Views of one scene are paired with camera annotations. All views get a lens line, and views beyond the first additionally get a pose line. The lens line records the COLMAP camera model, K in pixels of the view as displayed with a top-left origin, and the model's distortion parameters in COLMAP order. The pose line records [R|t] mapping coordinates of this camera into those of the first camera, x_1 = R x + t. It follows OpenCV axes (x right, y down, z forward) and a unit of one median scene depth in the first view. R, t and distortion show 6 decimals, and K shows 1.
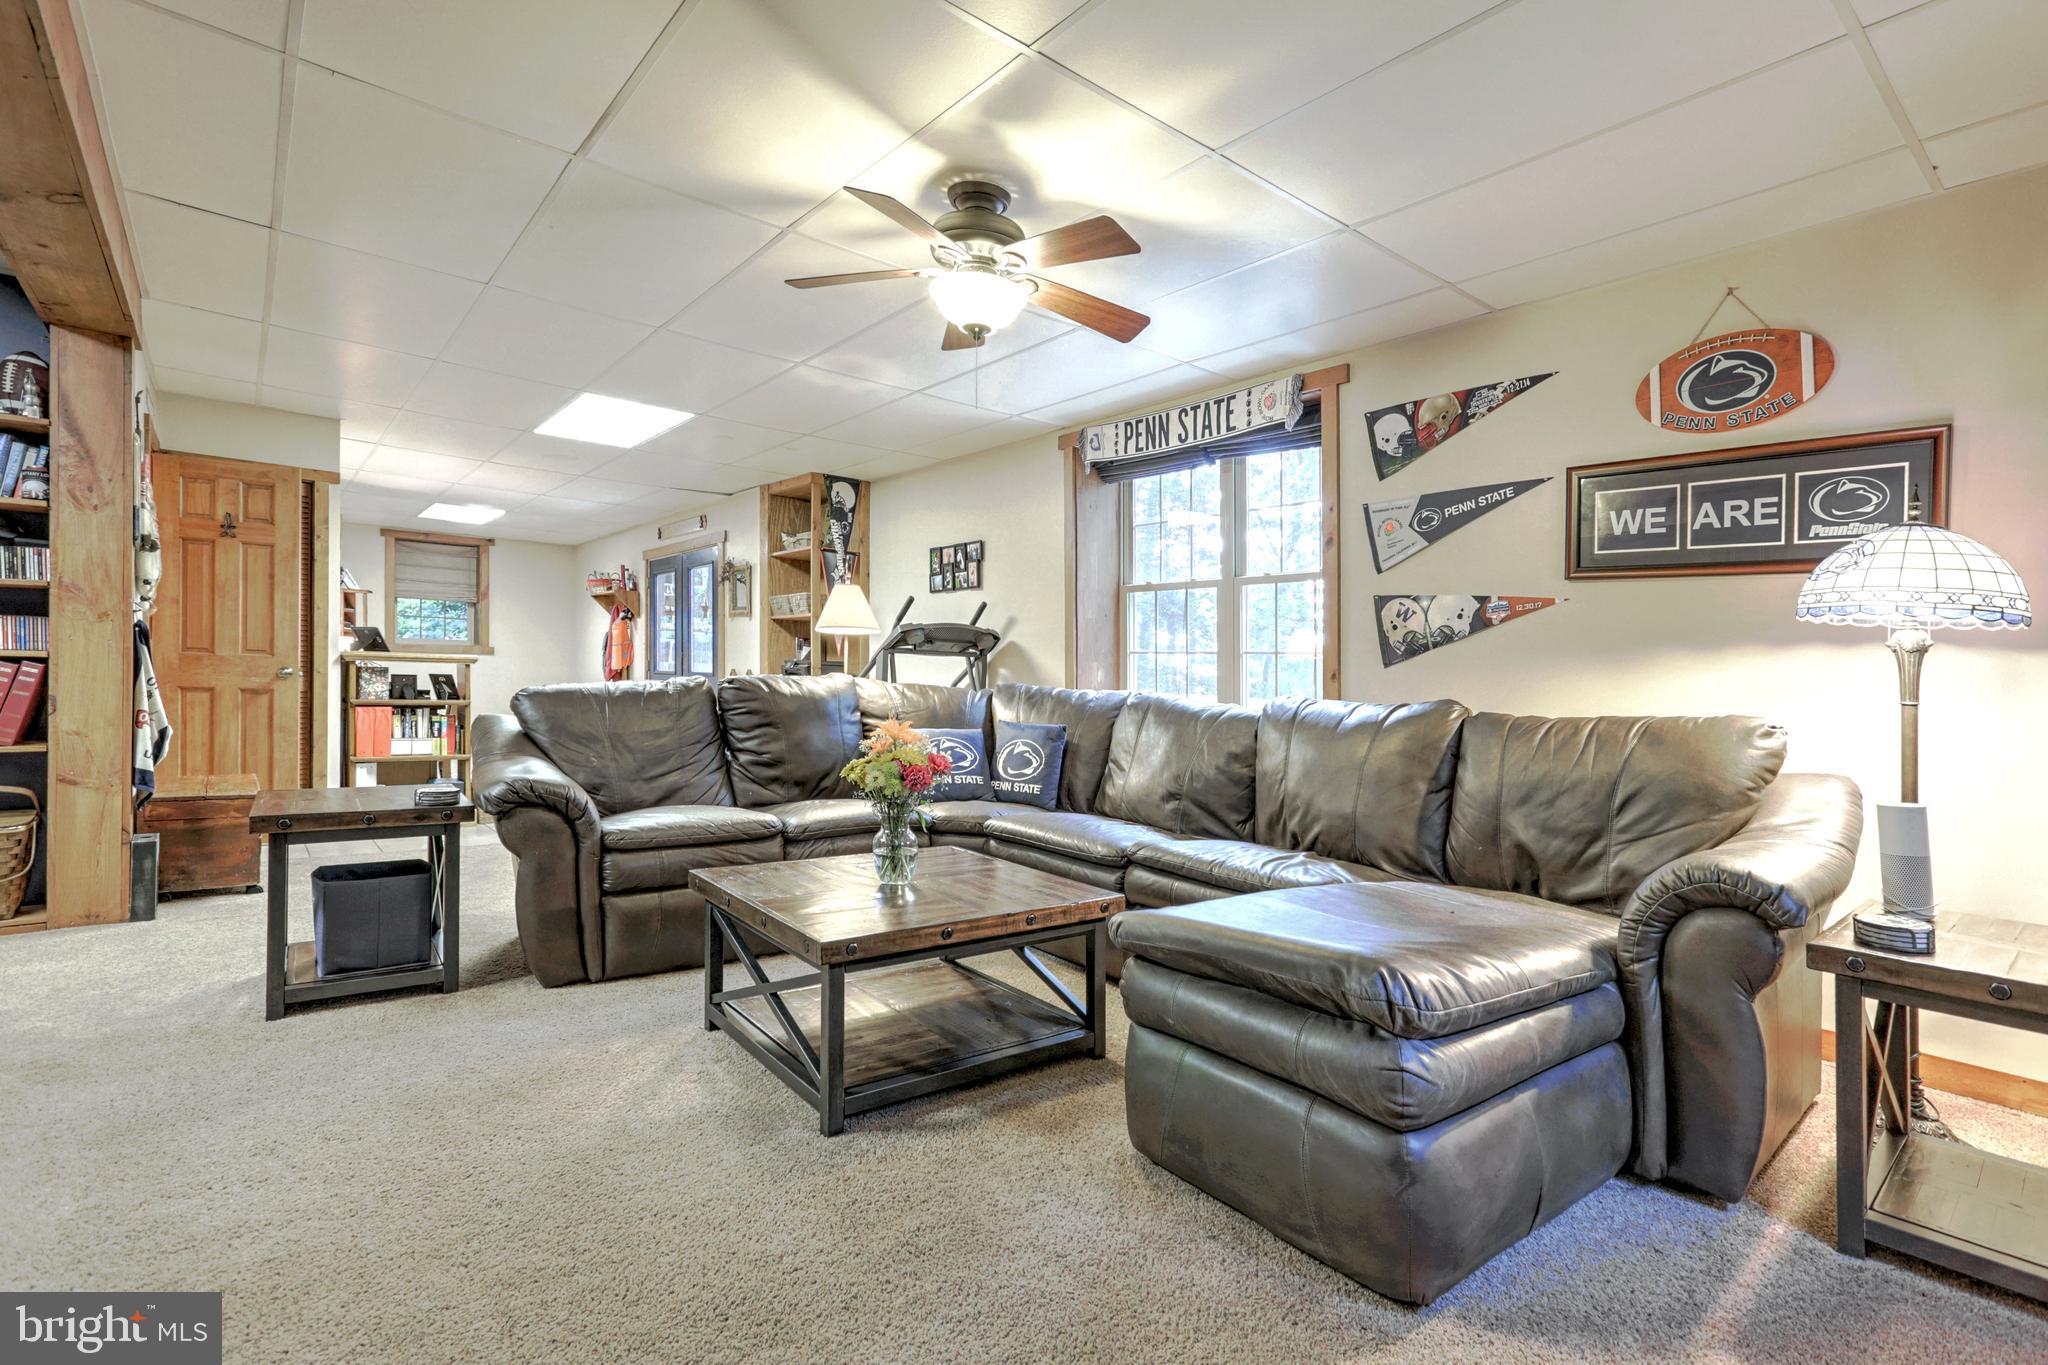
lens RADIAL K [[971.2, 0, 1055.3], [0, 971.2, 674.4], [0, 0, 1]] dist [-0.001248, 0.000952]
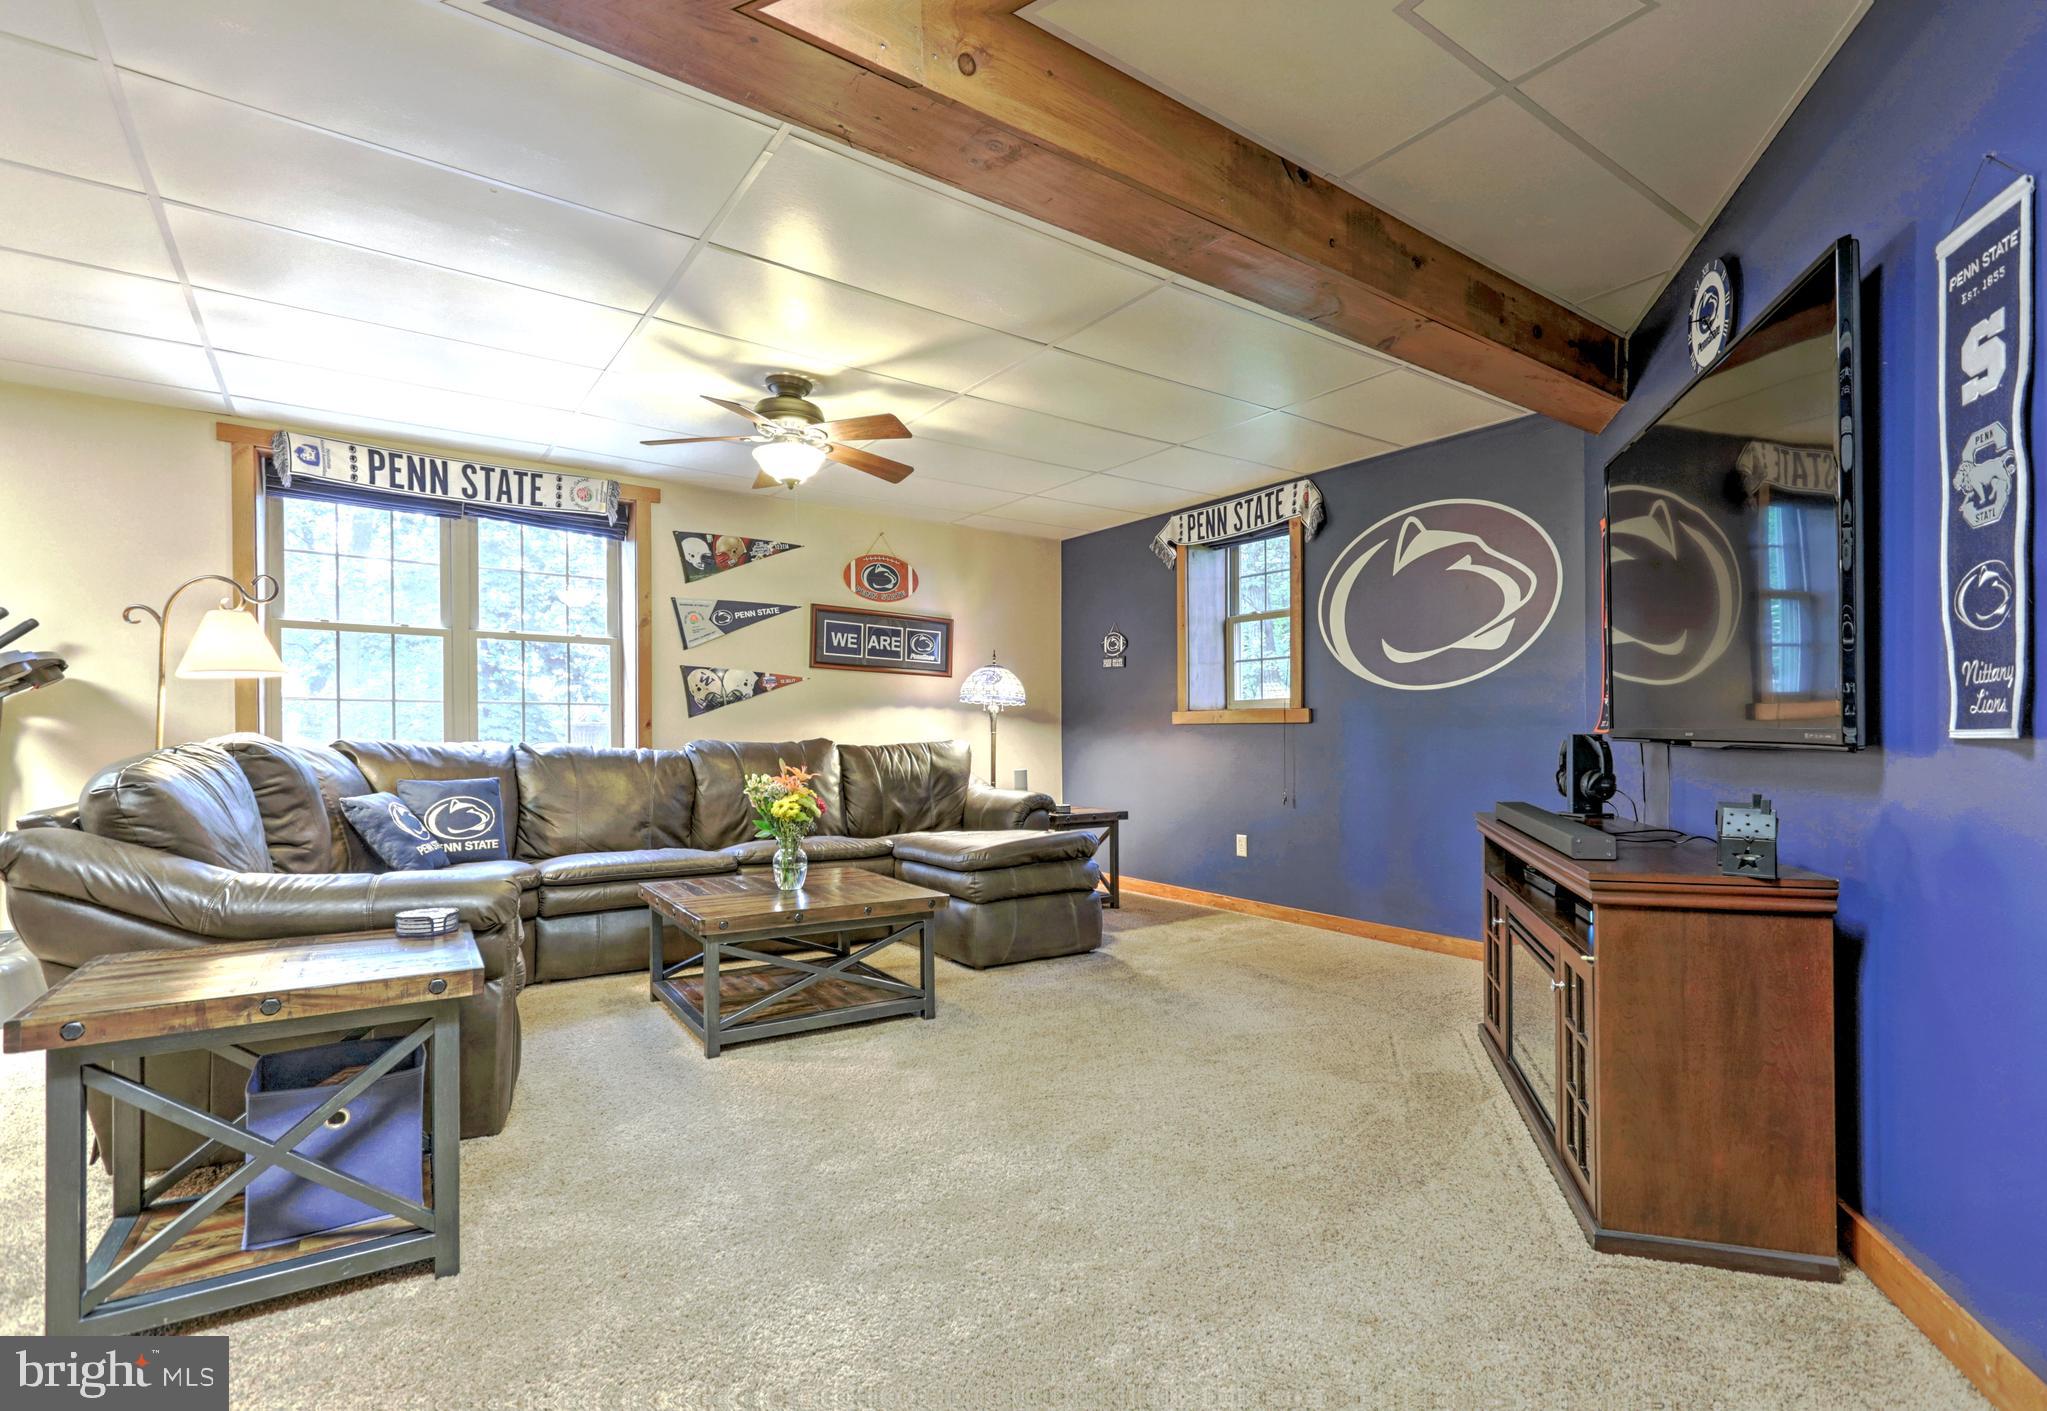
lens RADIAL K [[1023.0, 0, 1023.5], [0, 1023.0, 705.5], [0, 0, 1]] dist [-0.000194, 0.000109]
pose [[0.078599, -0.003665, 0.996900, -1.133097], [-0.004587, 0.999981, 0.004038, -0.033685], [-0.996896, -0.004890, 0.078581, 0.418156]]
